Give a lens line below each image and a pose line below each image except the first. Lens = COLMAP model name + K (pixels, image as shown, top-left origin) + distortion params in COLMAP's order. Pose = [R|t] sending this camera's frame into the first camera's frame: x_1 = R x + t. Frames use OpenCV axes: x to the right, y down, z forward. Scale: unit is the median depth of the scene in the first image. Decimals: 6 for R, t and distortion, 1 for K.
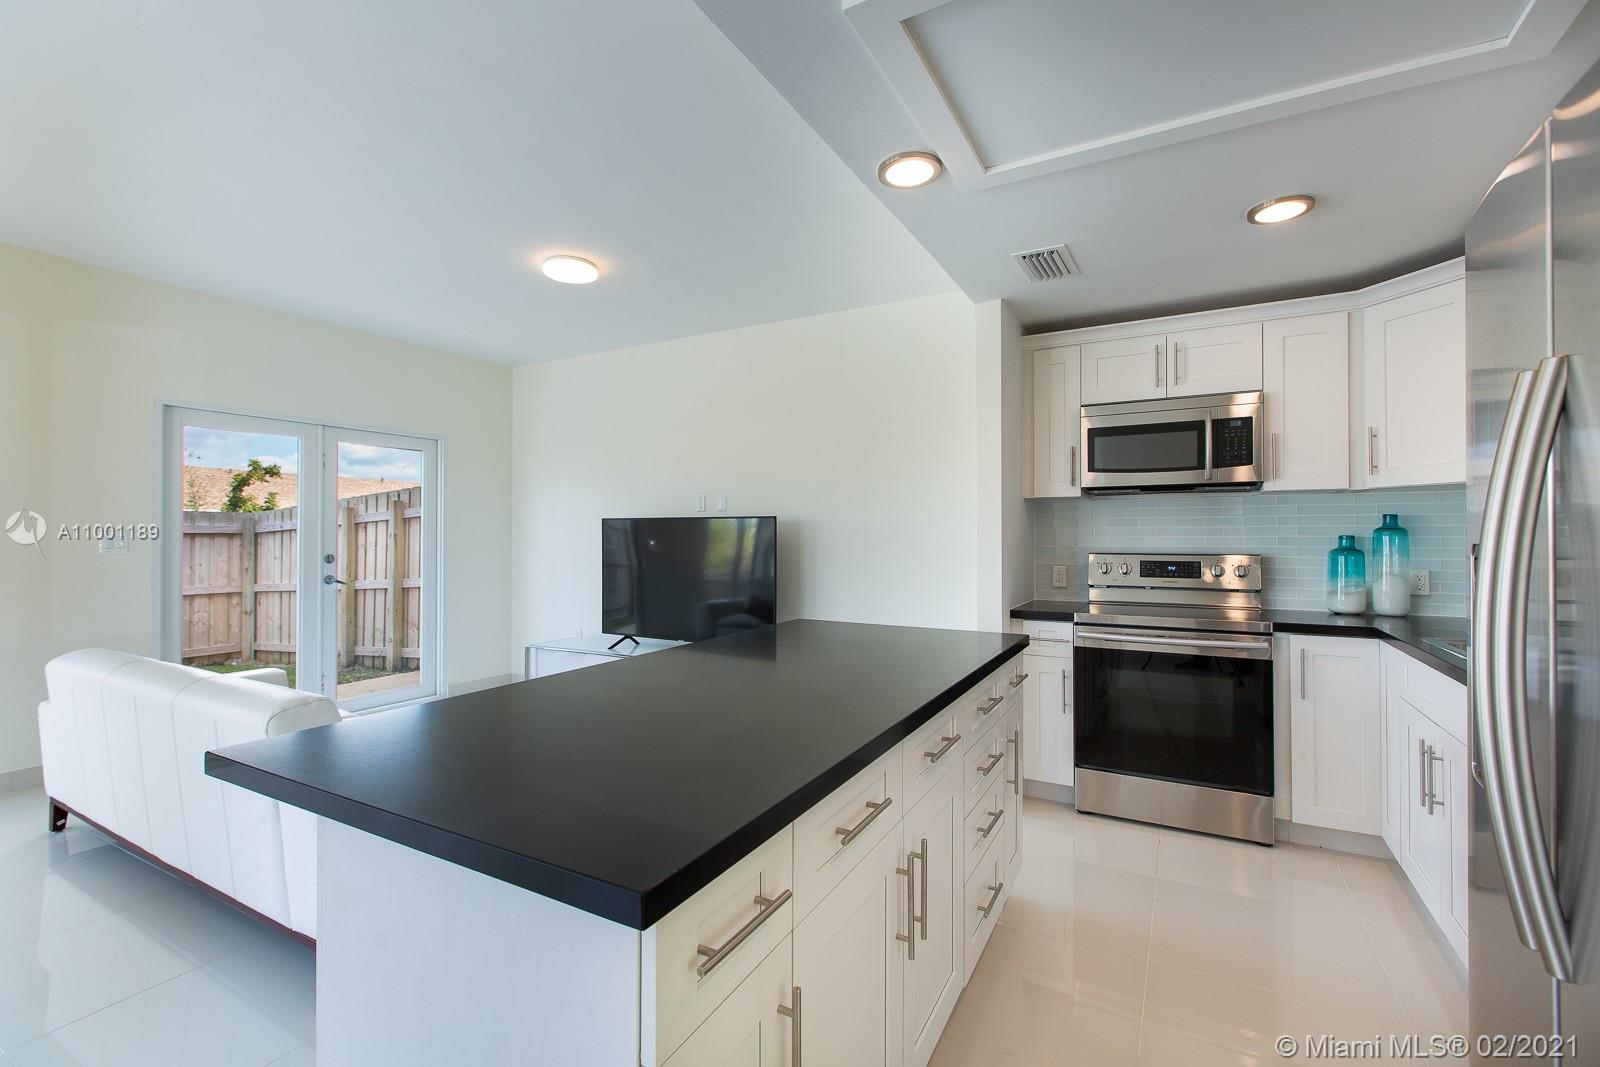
lens RADIAL K [[678.3, 0, 784.9], [0, 678.3, 527.5], [0, 0, 1]] dist [-0.003045, -0.000806]
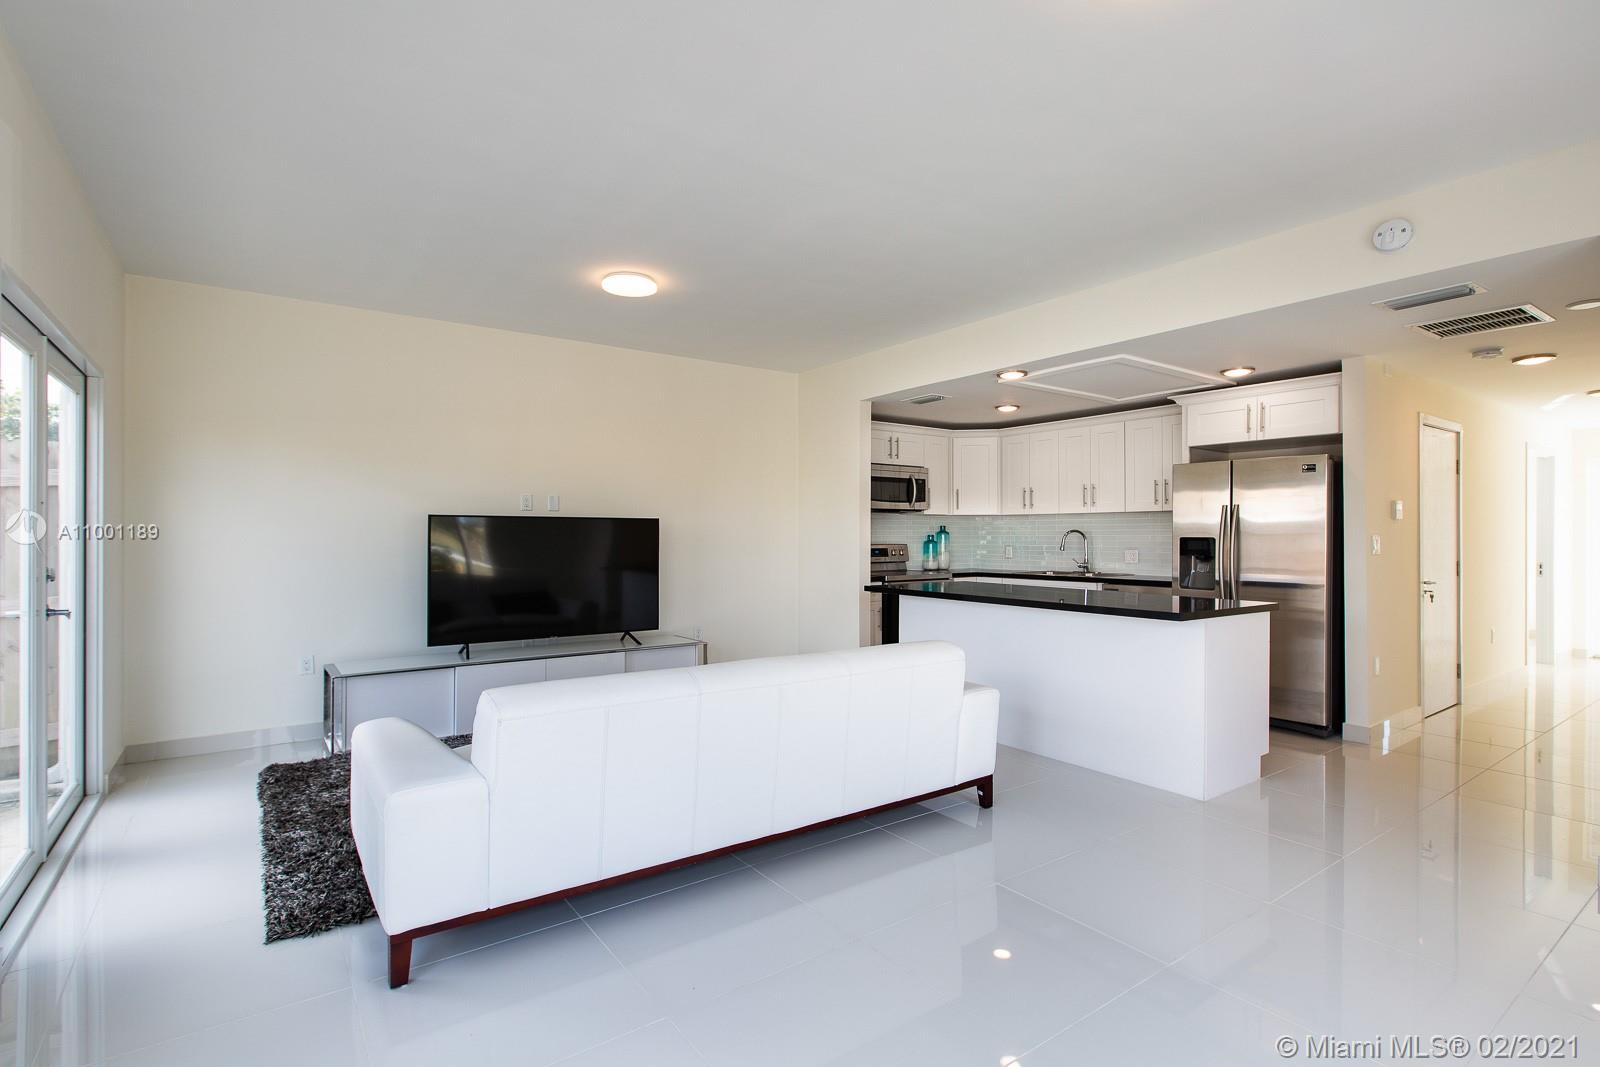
lens RADIAL K [[741.0, 0, 736.4], [0, 741.0, 532.5], [0, 0, 1]] dist [0.001332, 0.002999]
pose [[0.482951, 0.005110, 0.875632, -1.247637], [-0.011125, 0.999938, 0.000301, 0.007882], [-0.875577, -0.009887, 0.482978, 0.294335]]
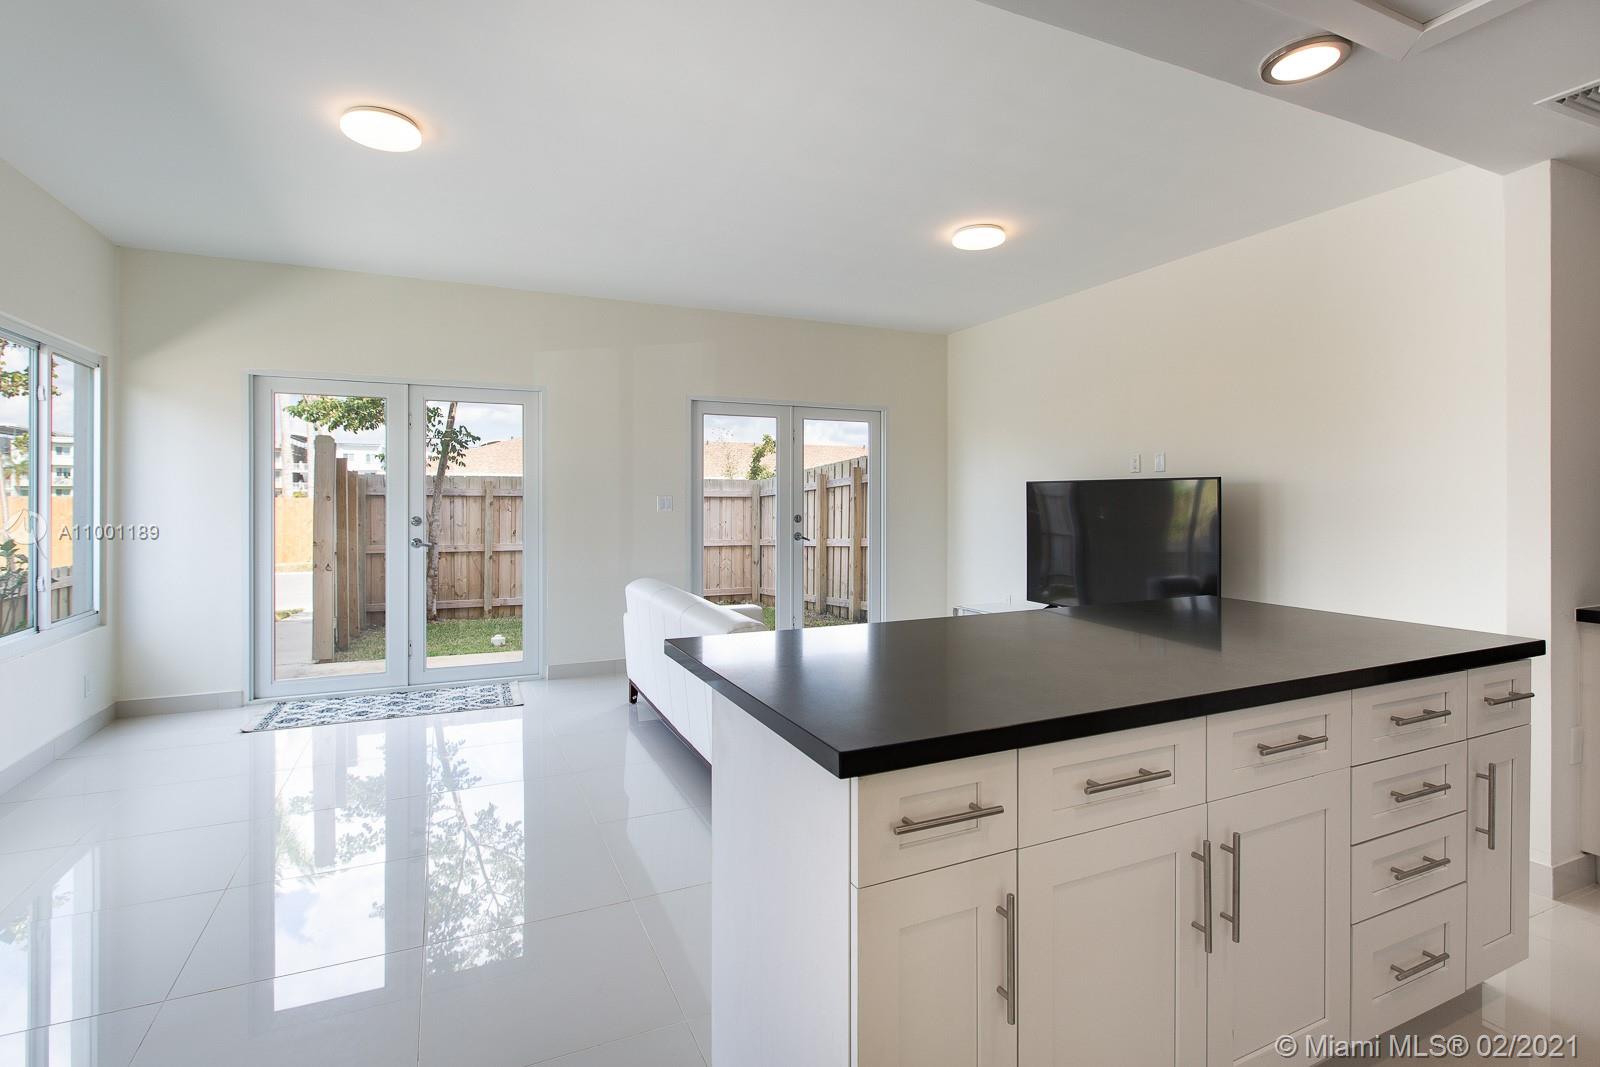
lens RADIAL K [[741.0, 0, 803.3], [0, 741.0, 497.1], [0, 0, 1]] dist [0.001332, 0.002999]
pose [[0.810198, 0.000114, -0.586156, 0.141666], [0.005091, 0.999961, 0.007232, -0.001166], [0.586134, -0.008843, 0.810166, -0.065913]]
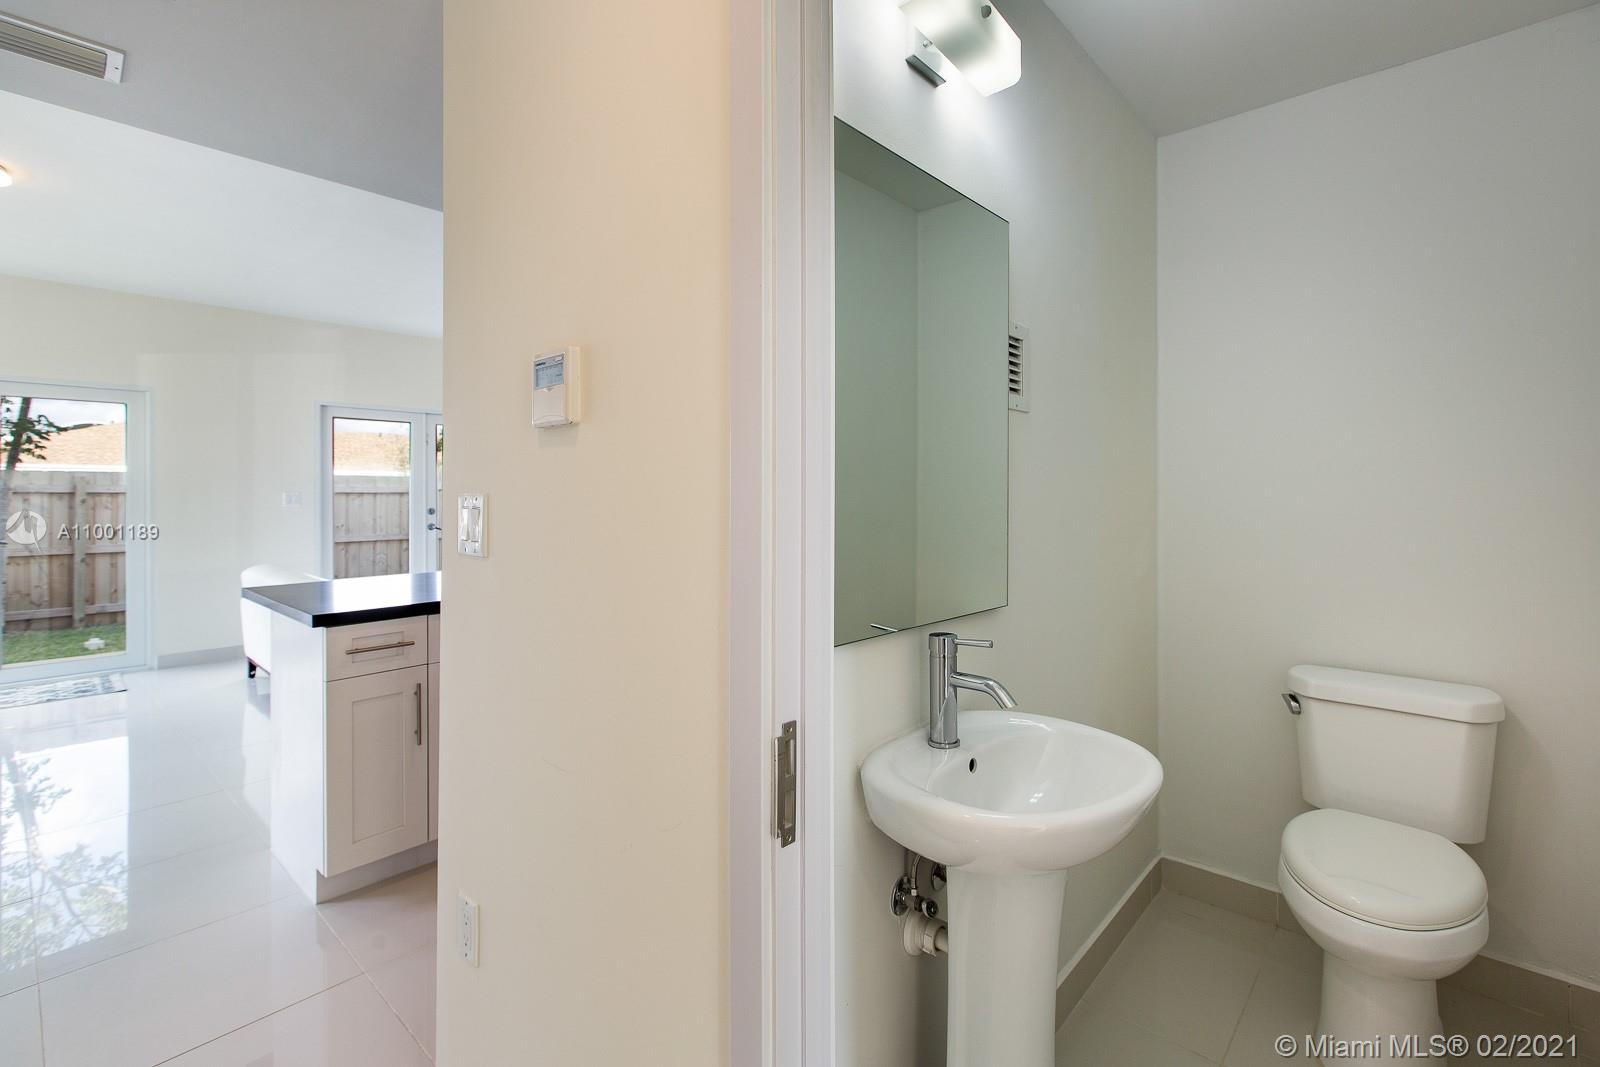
lens RADIAL K [[741.0, 0, 794.9], [0, 741.0, 482.2], [0, 0, 1]] dist [0.001332, 0.002999]
pose [[0.967161, -0.007510, -0.254054, 0.606995], [0.007543, 0.999971, -0.000844, -0.007668], [0.254053, -0.001100, 0.967190, -0.370838]]
